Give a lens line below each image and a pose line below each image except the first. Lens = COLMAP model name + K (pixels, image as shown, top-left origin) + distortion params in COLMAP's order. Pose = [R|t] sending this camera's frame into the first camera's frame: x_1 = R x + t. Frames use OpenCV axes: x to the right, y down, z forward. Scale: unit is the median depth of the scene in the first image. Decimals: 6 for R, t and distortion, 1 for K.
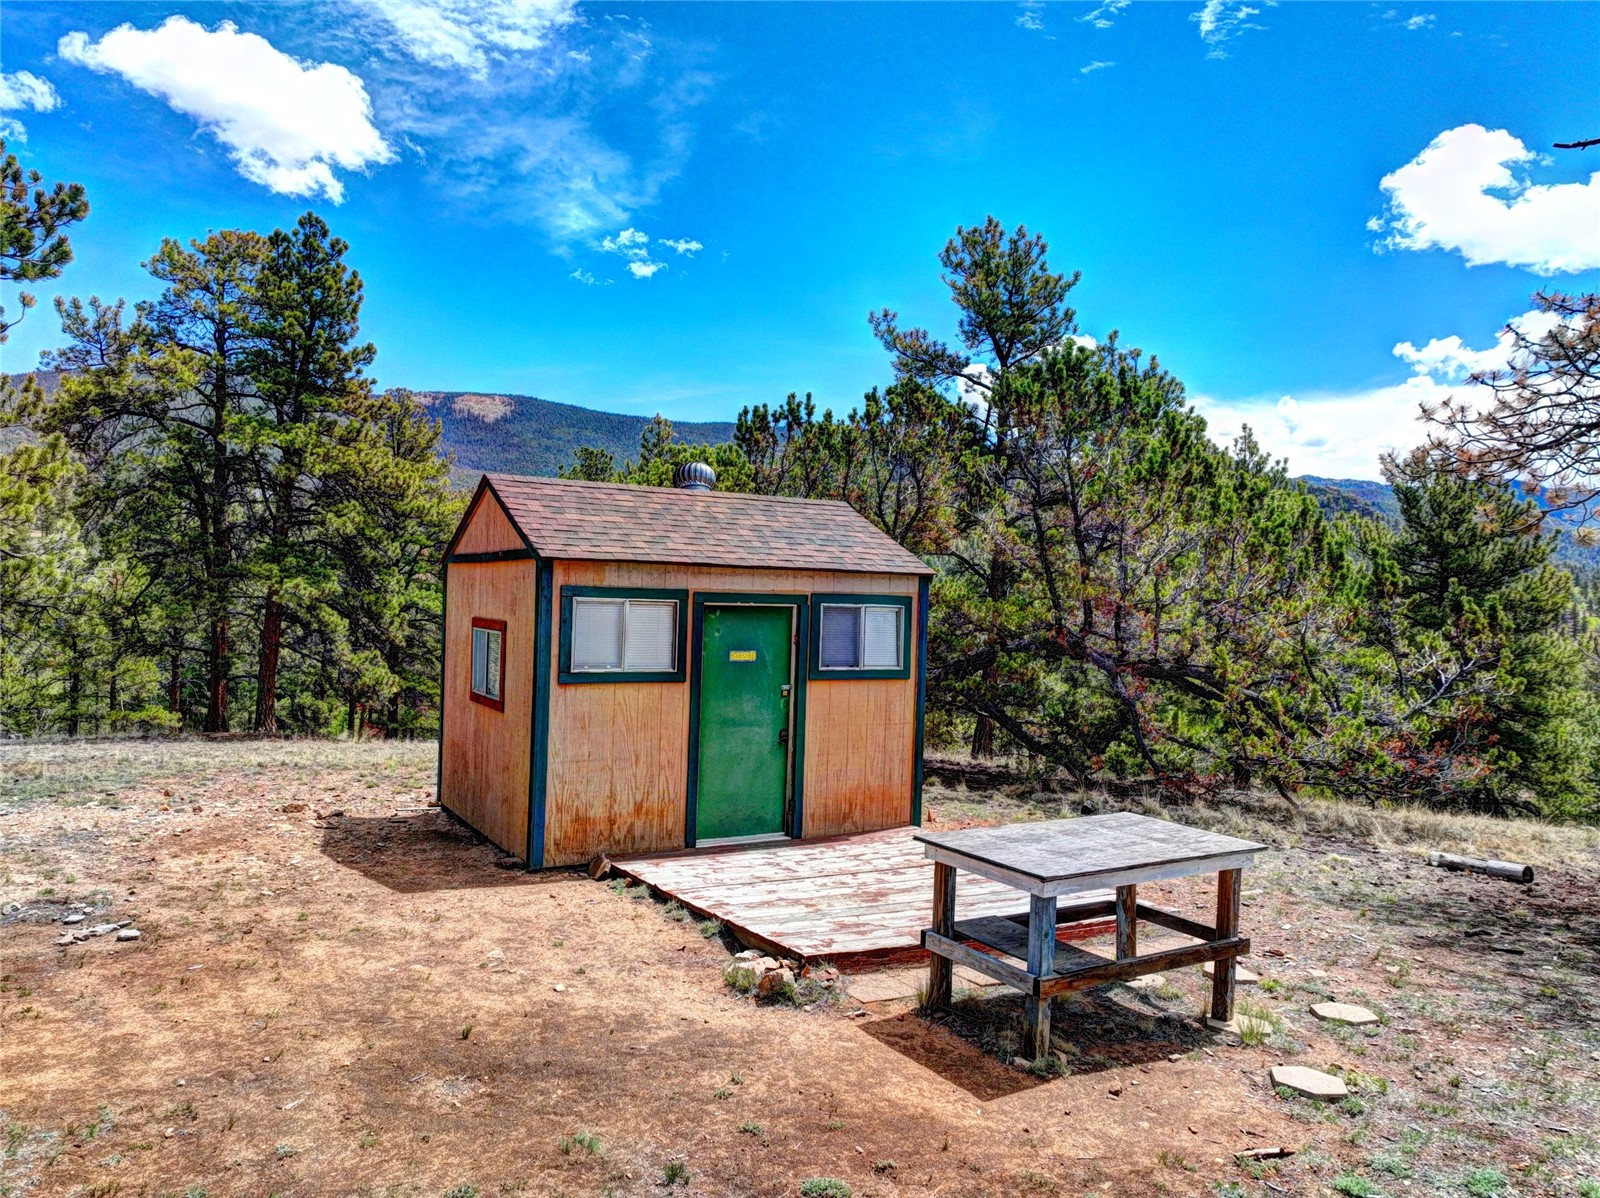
lens RADIAL K [[1137.0, 0, 799.3], [0, 1137.0, 593.3], [0, 0, 1]] dist [0.009574, 0.010437]
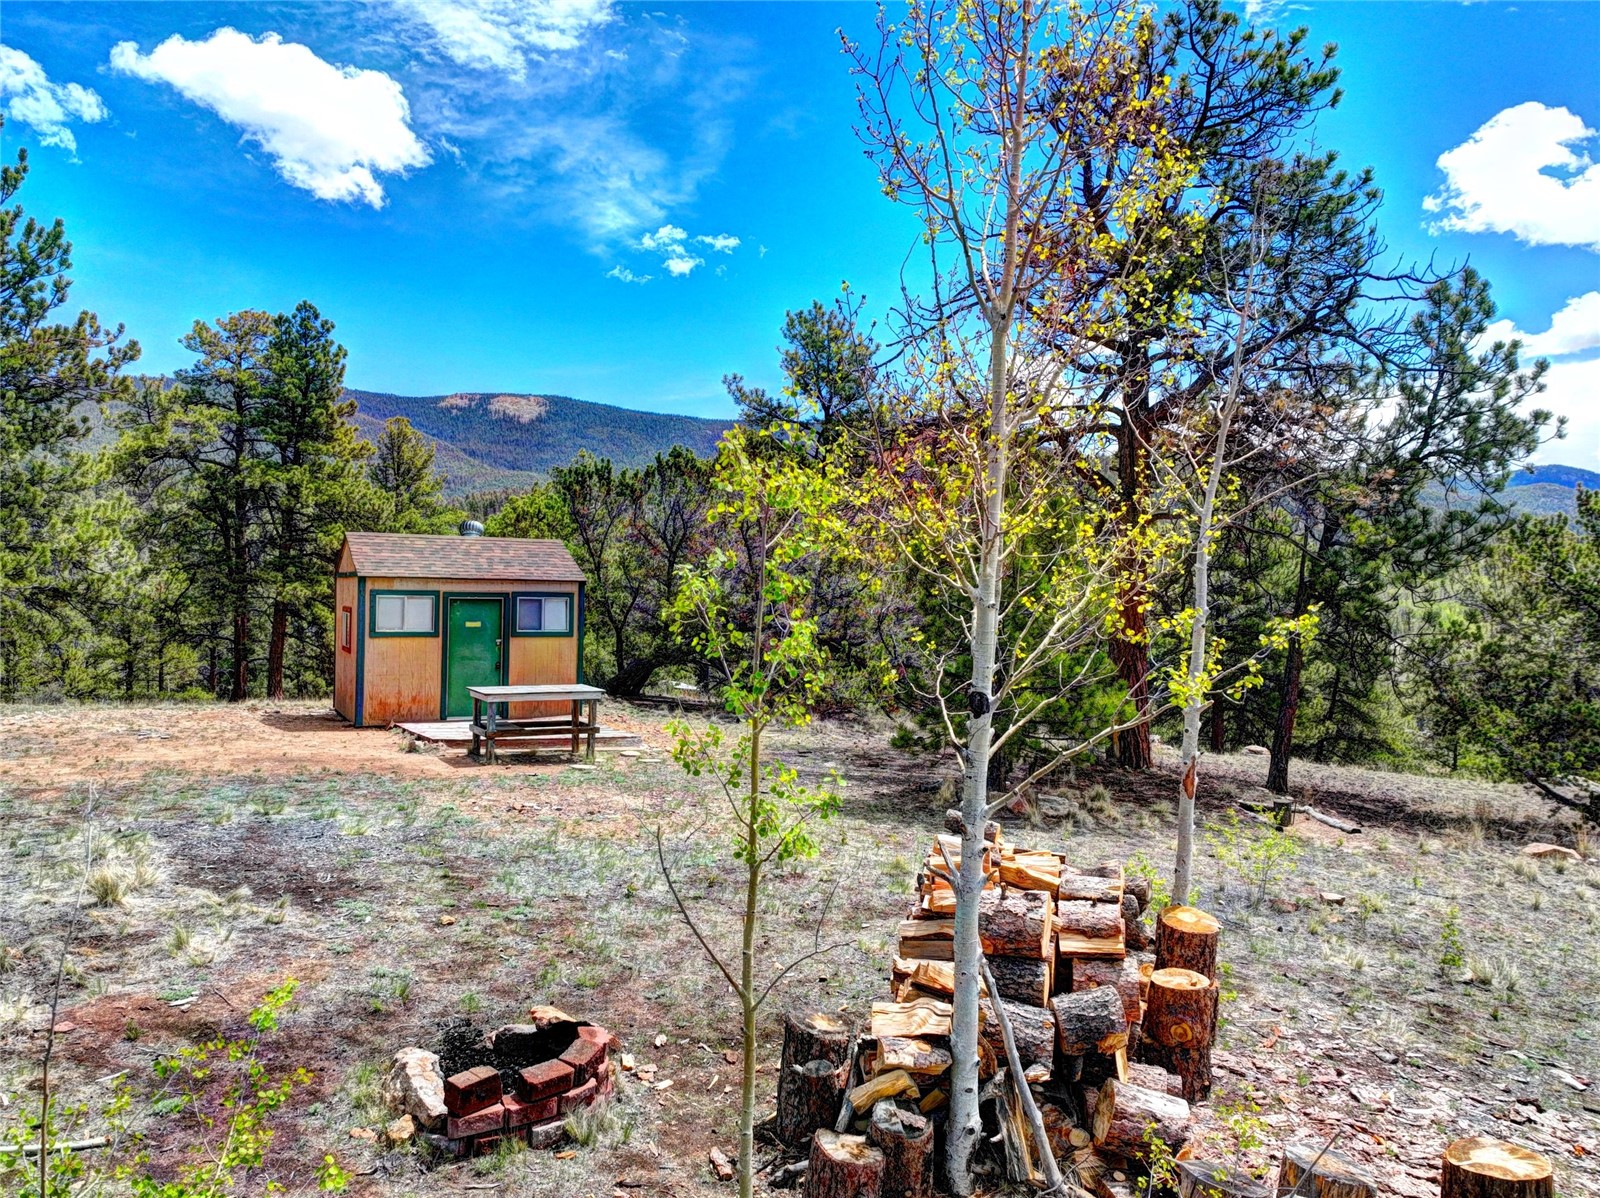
lens RADIAL K [[1137.0, 0, 813.1], [0, 1137.0, 585.6], [0, 0, 1]] dist [0.009574, 0.010437]
pose [[0.999666, -0.010652, -0.023536, 0.187160], [0.010613, 0.999942, -0.001754, -0.000614], [0.023554, 0.001503, 0.999721, -0.302789]]
